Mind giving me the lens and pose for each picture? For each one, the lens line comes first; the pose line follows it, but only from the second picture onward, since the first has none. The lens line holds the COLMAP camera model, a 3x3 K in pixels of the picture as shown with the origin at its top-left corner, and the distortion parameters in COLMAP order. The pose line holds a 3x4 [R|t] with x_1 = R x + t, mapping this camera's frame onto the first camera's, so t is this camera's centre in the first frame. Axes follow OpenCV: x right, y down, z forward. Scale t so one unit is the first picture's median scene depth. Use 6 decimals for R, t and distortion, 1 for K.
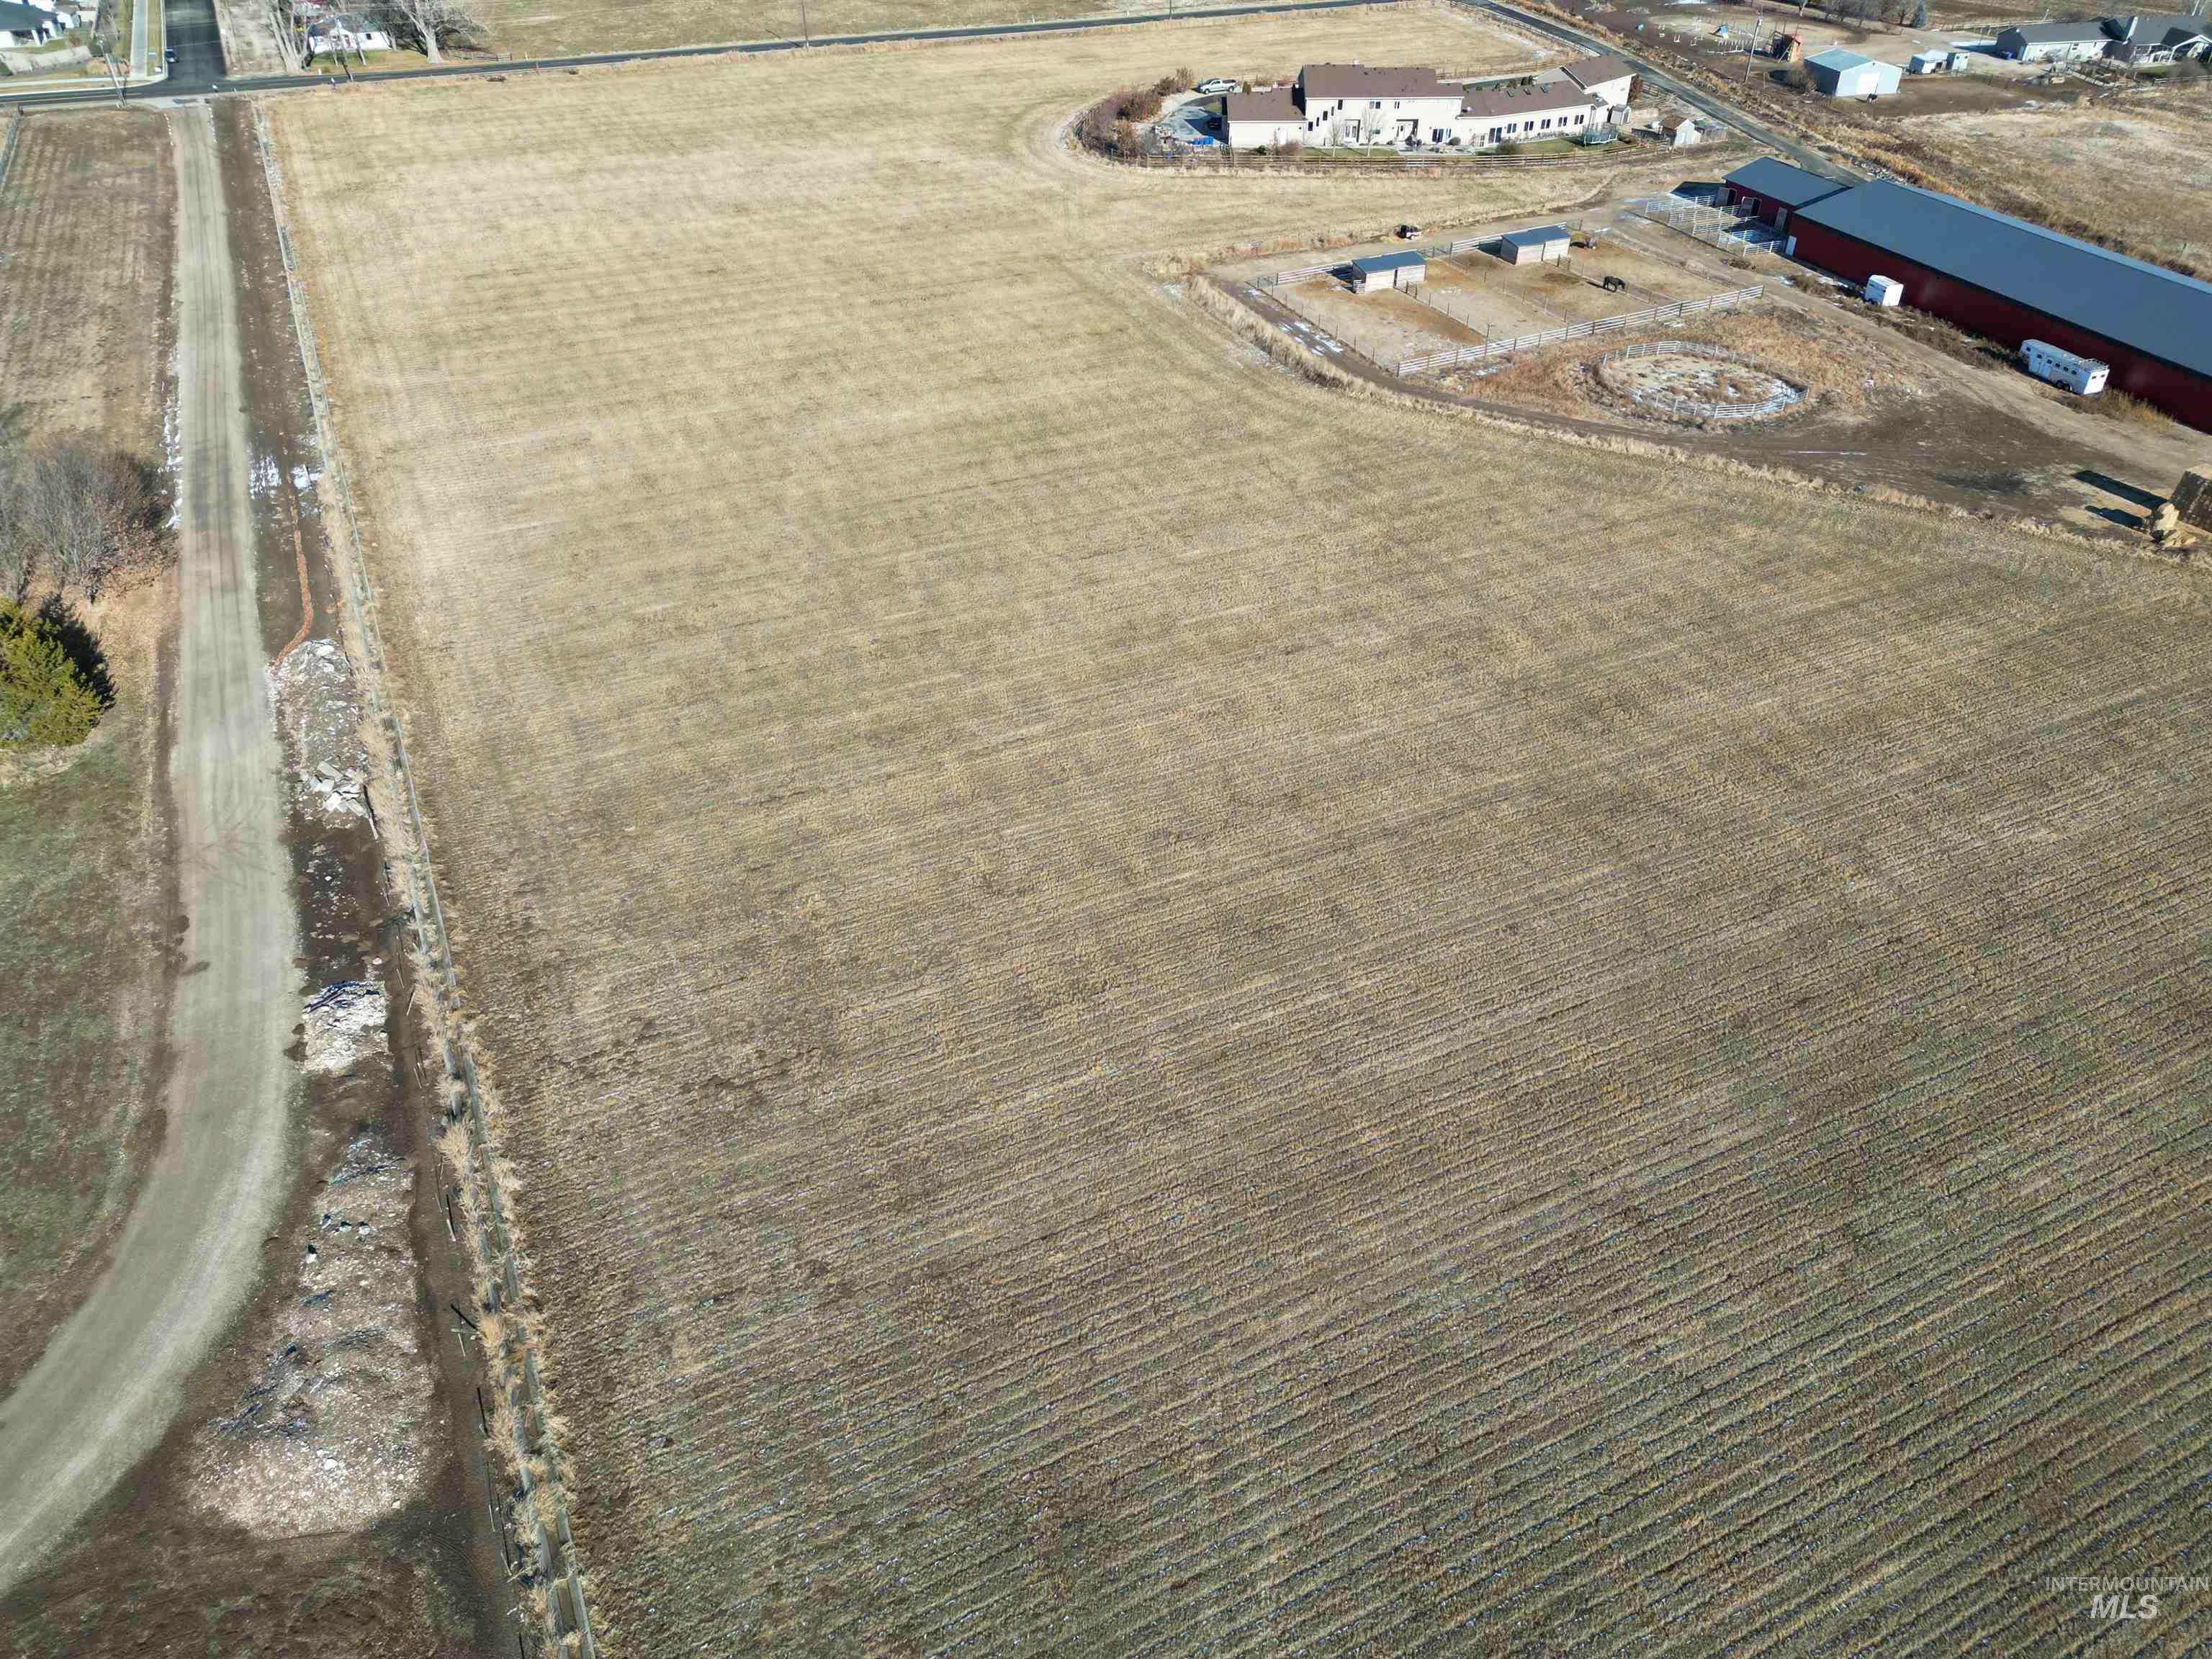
lens RADIAL K [[1528.8, 0, 1112.4], [0, 1528.8, 836.1], [0, 0, 1]] dist [0.064295, -0.045687]
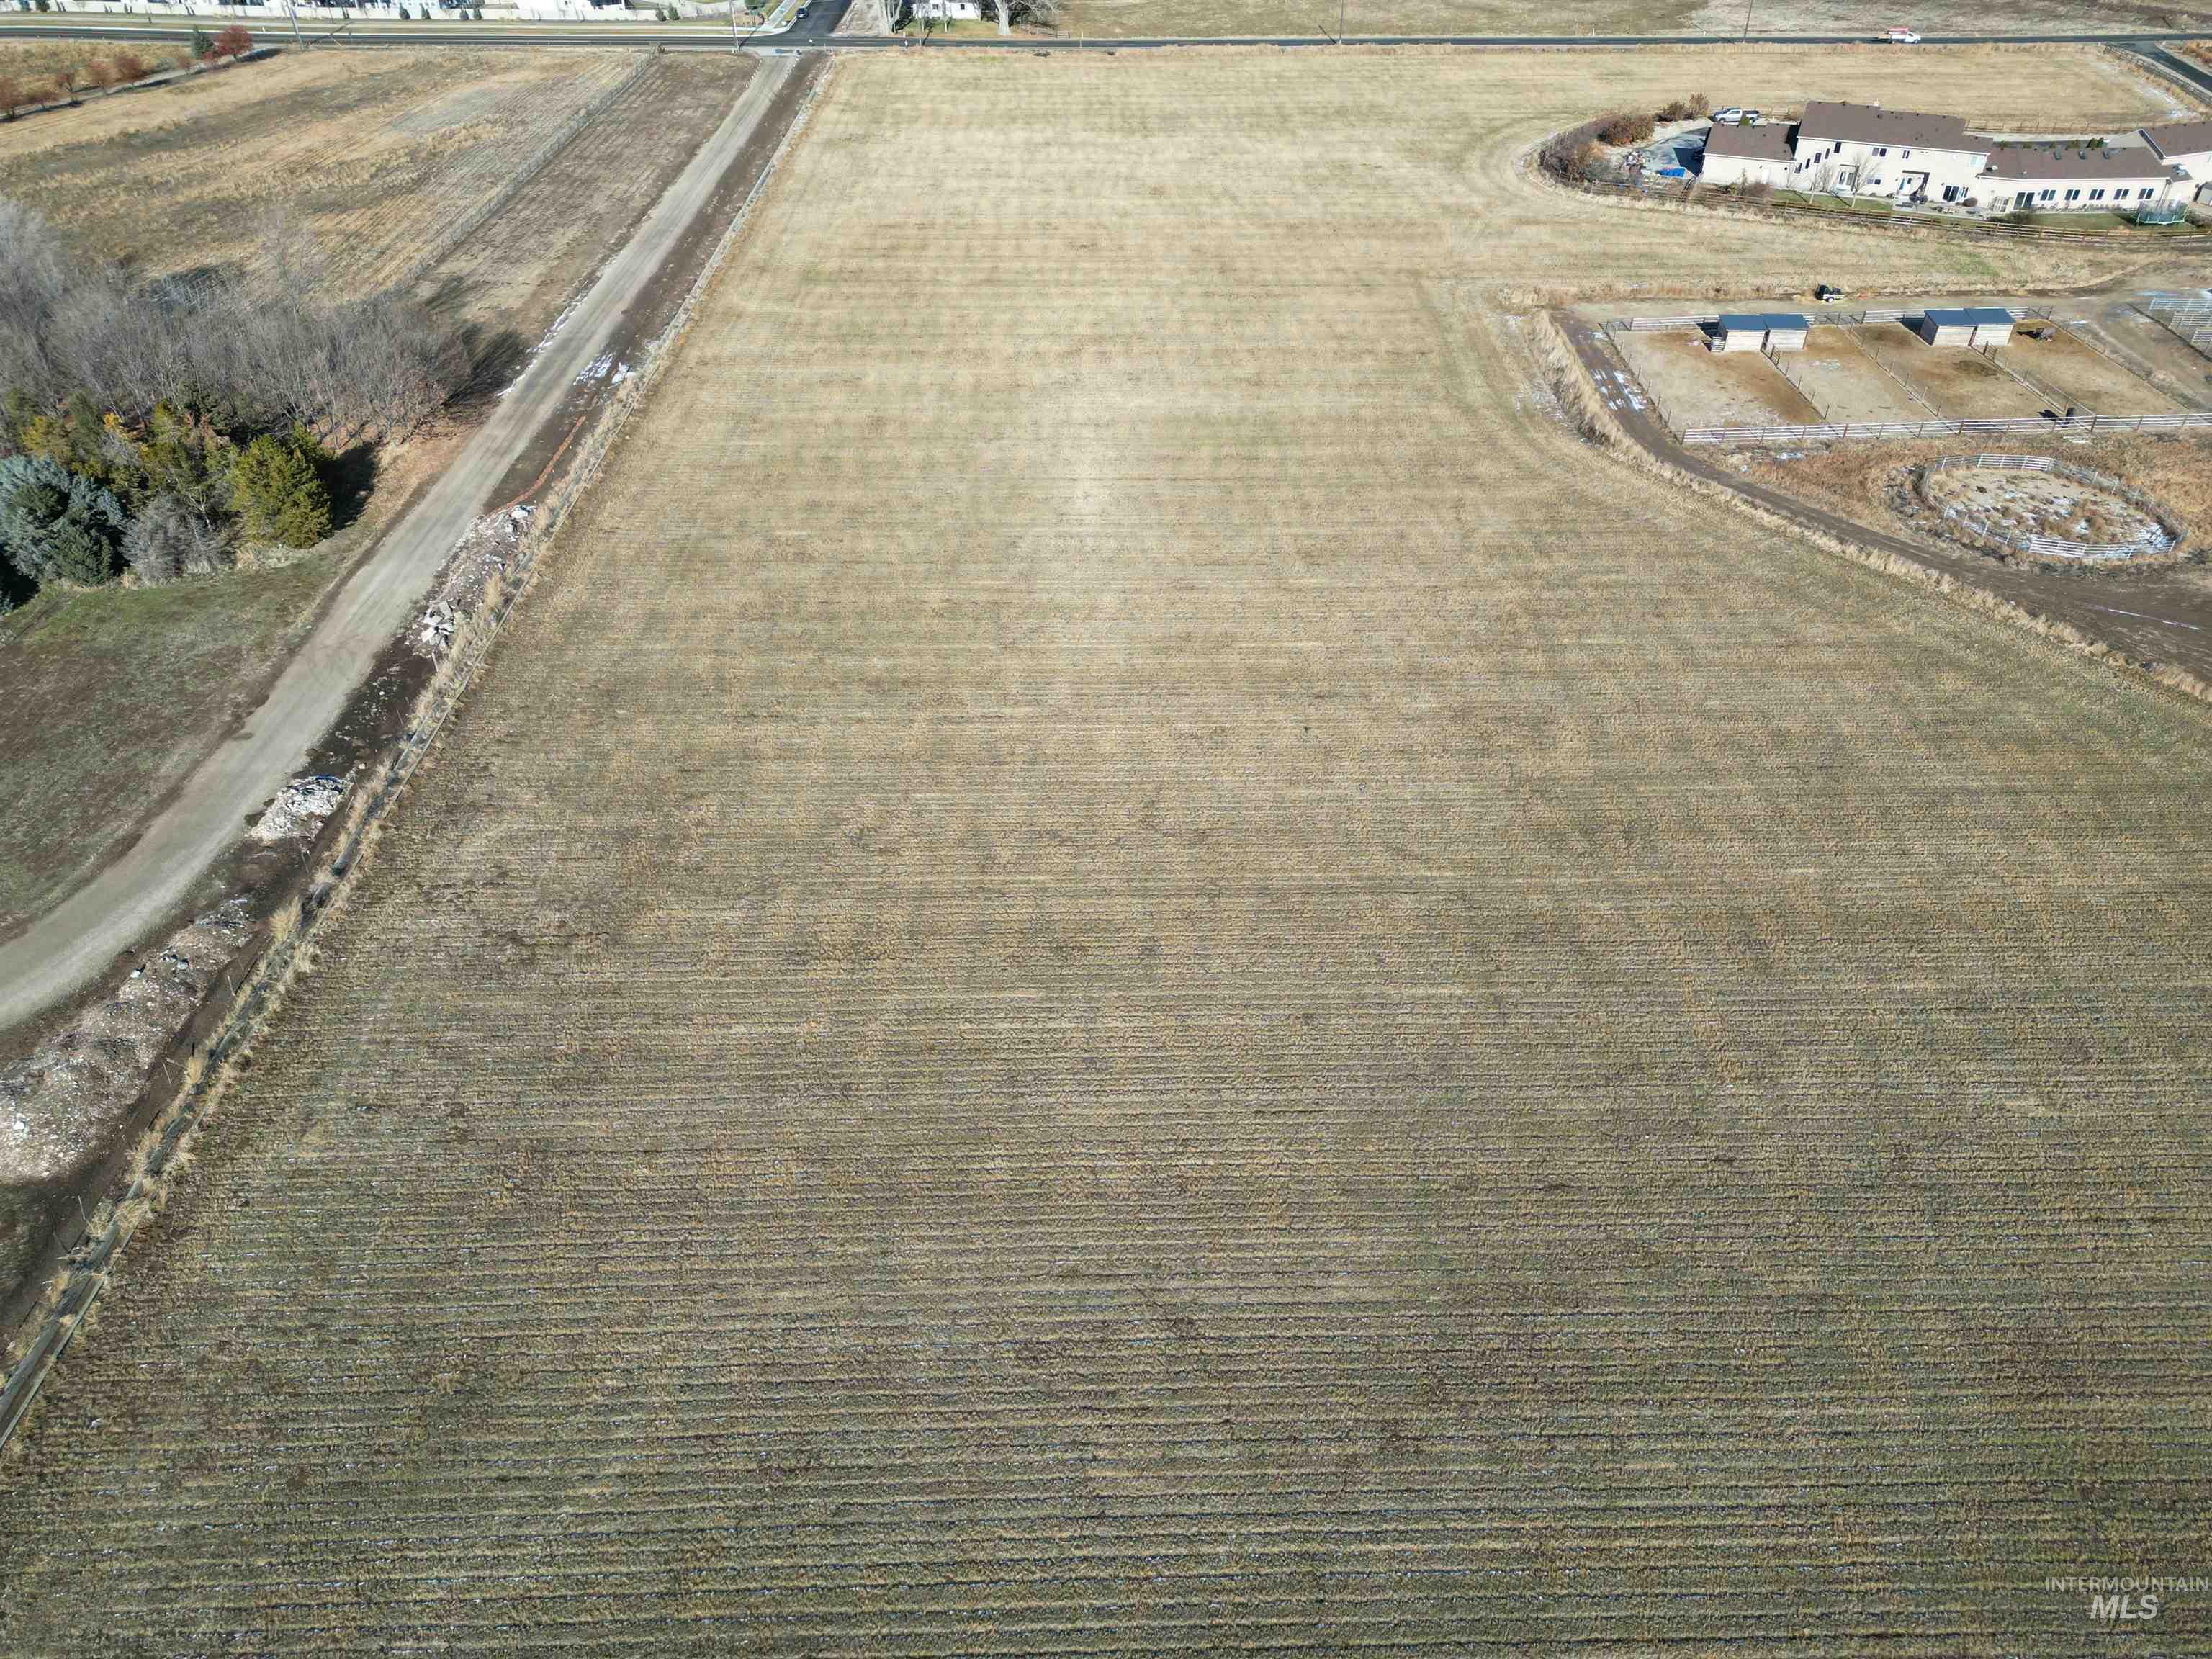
lens RADIAL K [[1528.8, 0, 1109.3], [0, 1528.8, 821.3], [0, 0, 1]] dist [0.064295, -0.045687]
pose [[0.910766, 0.245201, -0.332237, 0.379388], [-0.247256, 0.968251, 0.036795, -0.053561], [0.330712, 0.048636, 0.942478, 0.064338]]
